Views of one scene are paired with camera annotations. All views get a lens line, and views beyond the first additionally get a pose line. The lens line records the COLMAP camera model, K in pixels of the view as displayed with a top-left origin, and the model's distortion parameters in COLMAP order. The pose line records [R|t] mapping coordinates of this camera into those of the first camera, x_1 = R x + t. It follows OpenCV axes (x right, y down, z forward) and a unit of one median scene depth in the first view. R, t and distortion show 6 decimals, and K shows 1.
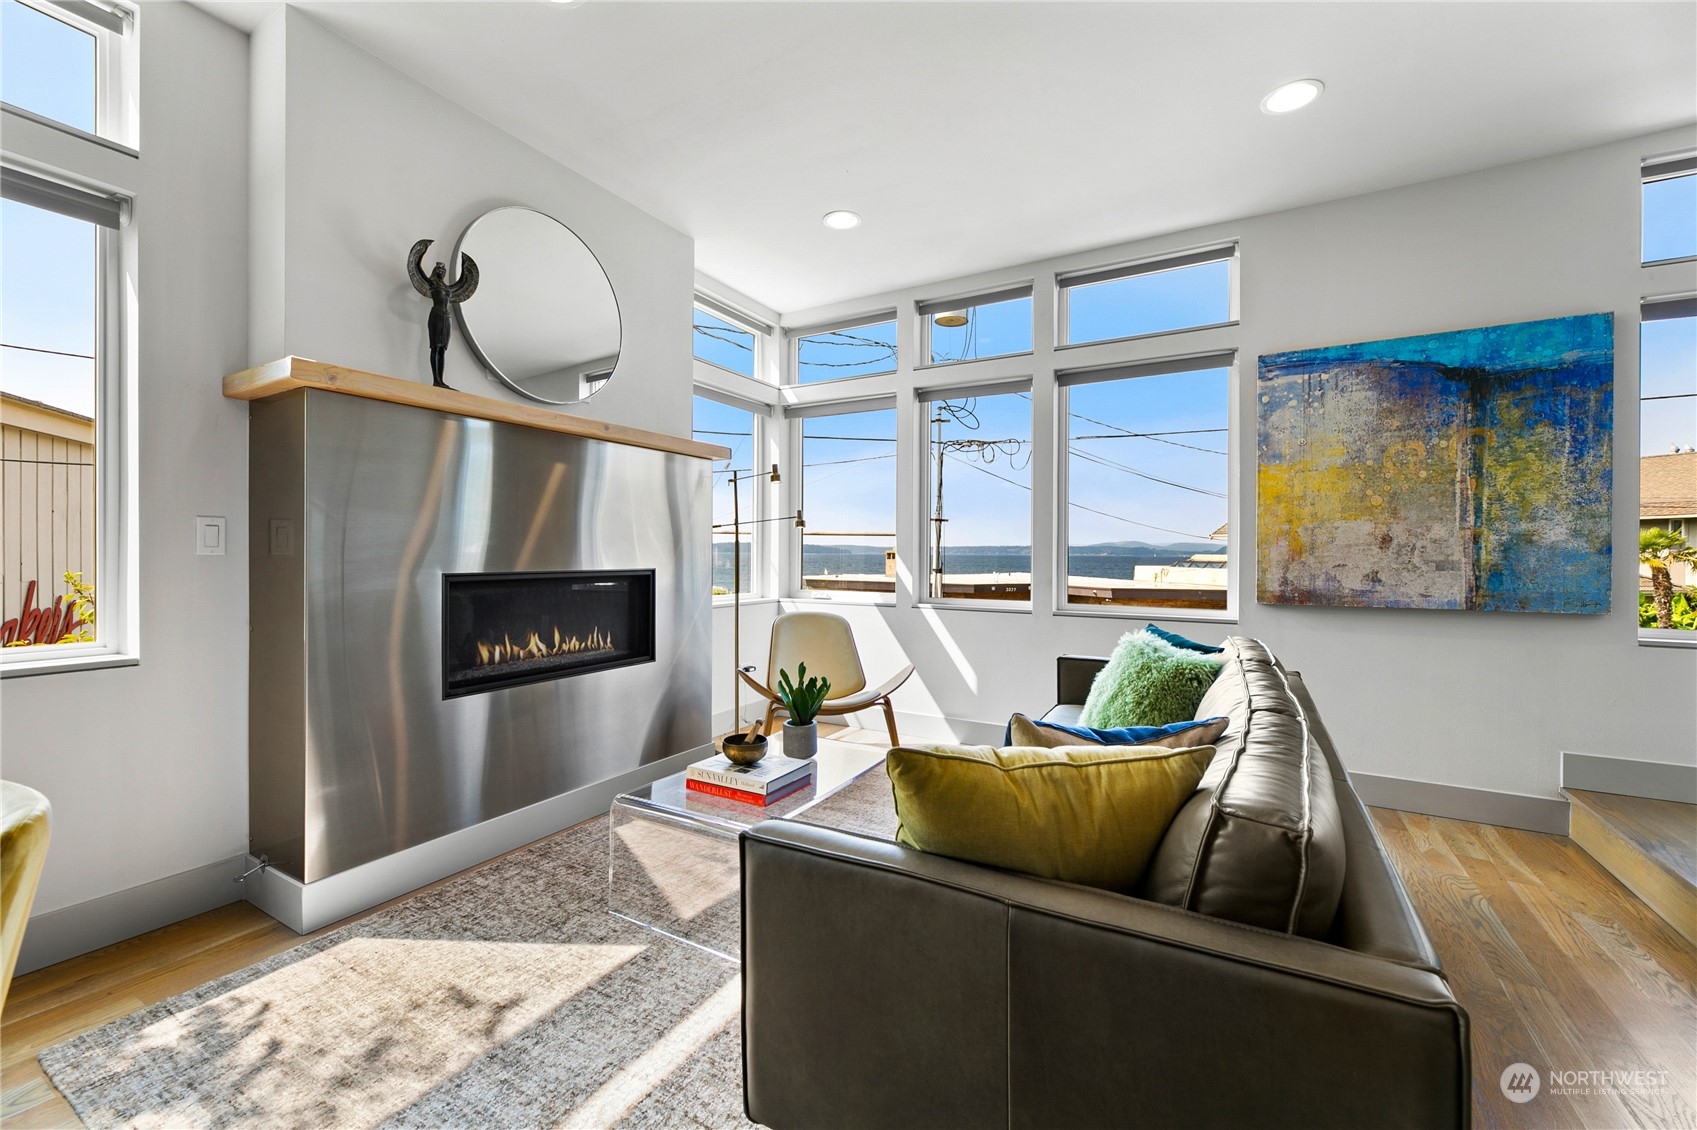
lens RADIAL K [[690.4, 0, 851.7], [0, 690.4, 561.0], [0, 0, 1]] dist [0.001585, 0.000167]
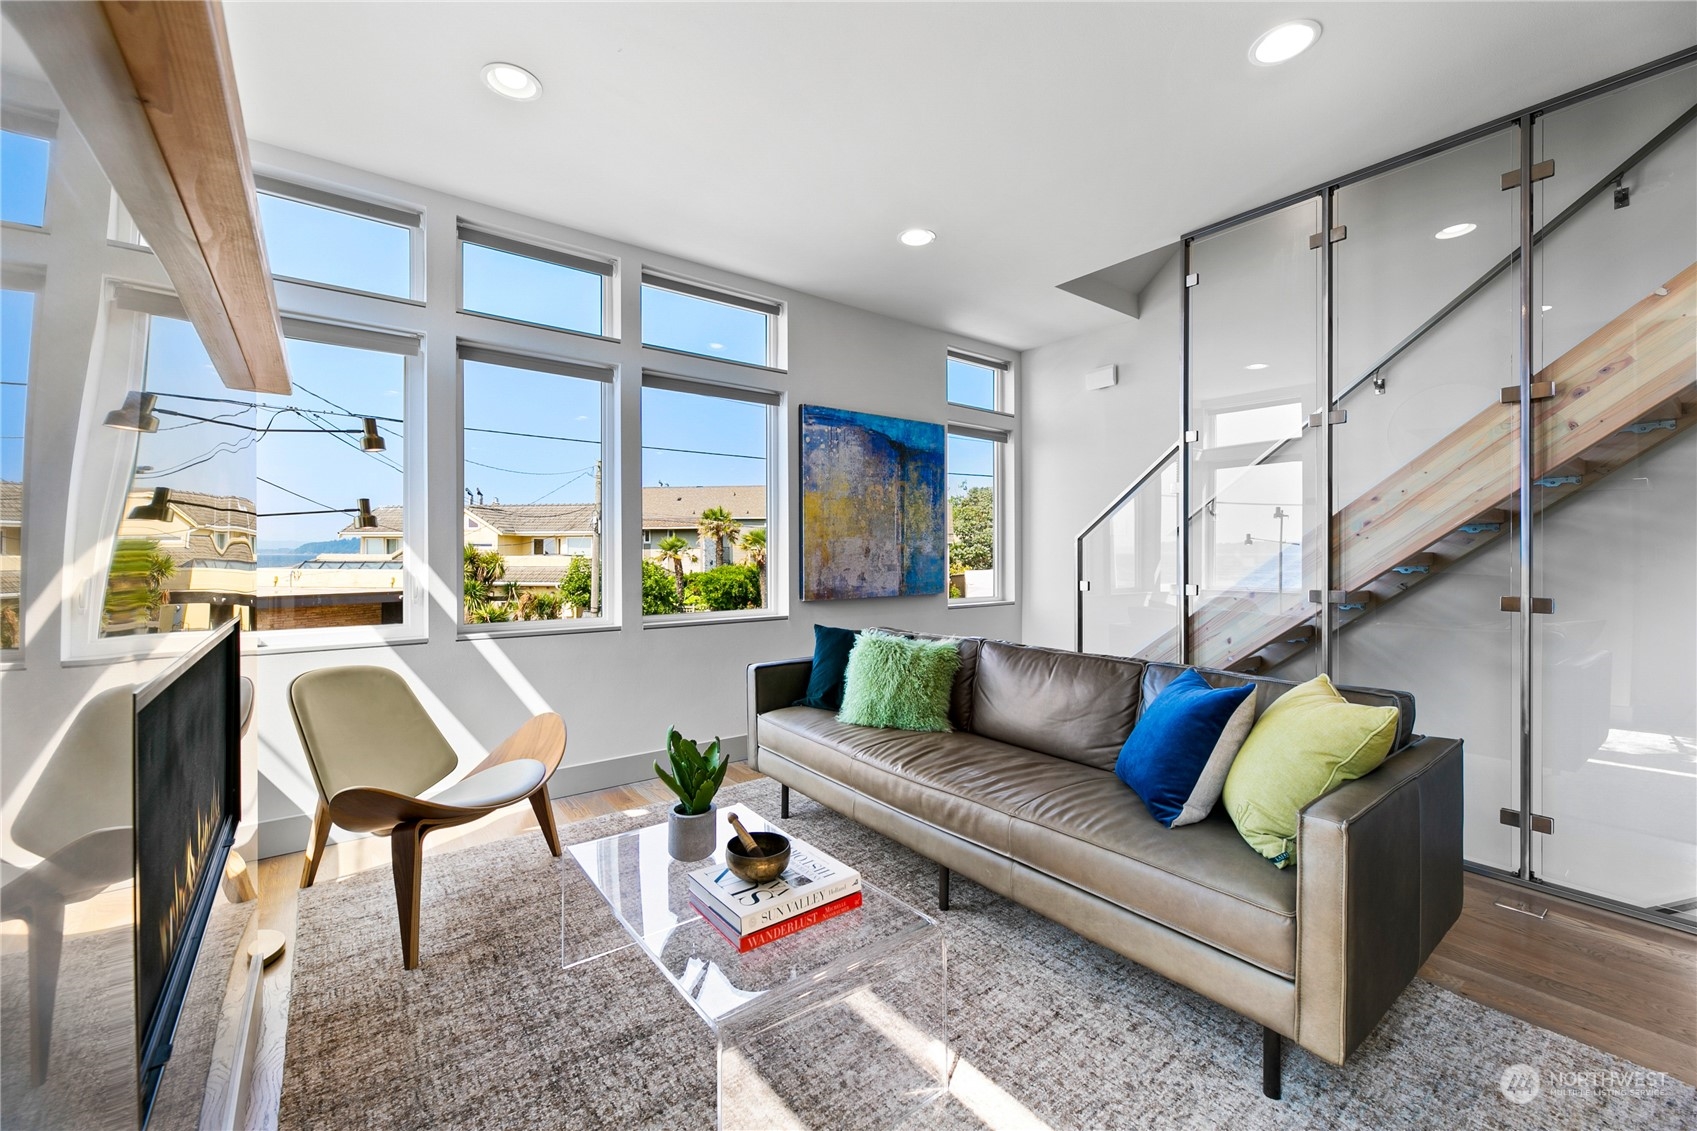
lens RADIAL K [[677.6, 0, 842.8], [0, 677.6, 562.5], [0, 0, 1]] dist [-0.000557, -0.000035]
pose [[0.389763, -0.018129, 0.920737, -0.554687], [0.012264, 0.999820, 0.014495, -0.027077], [-0.920834, 0.005642, 0.389915, 0.483745]]
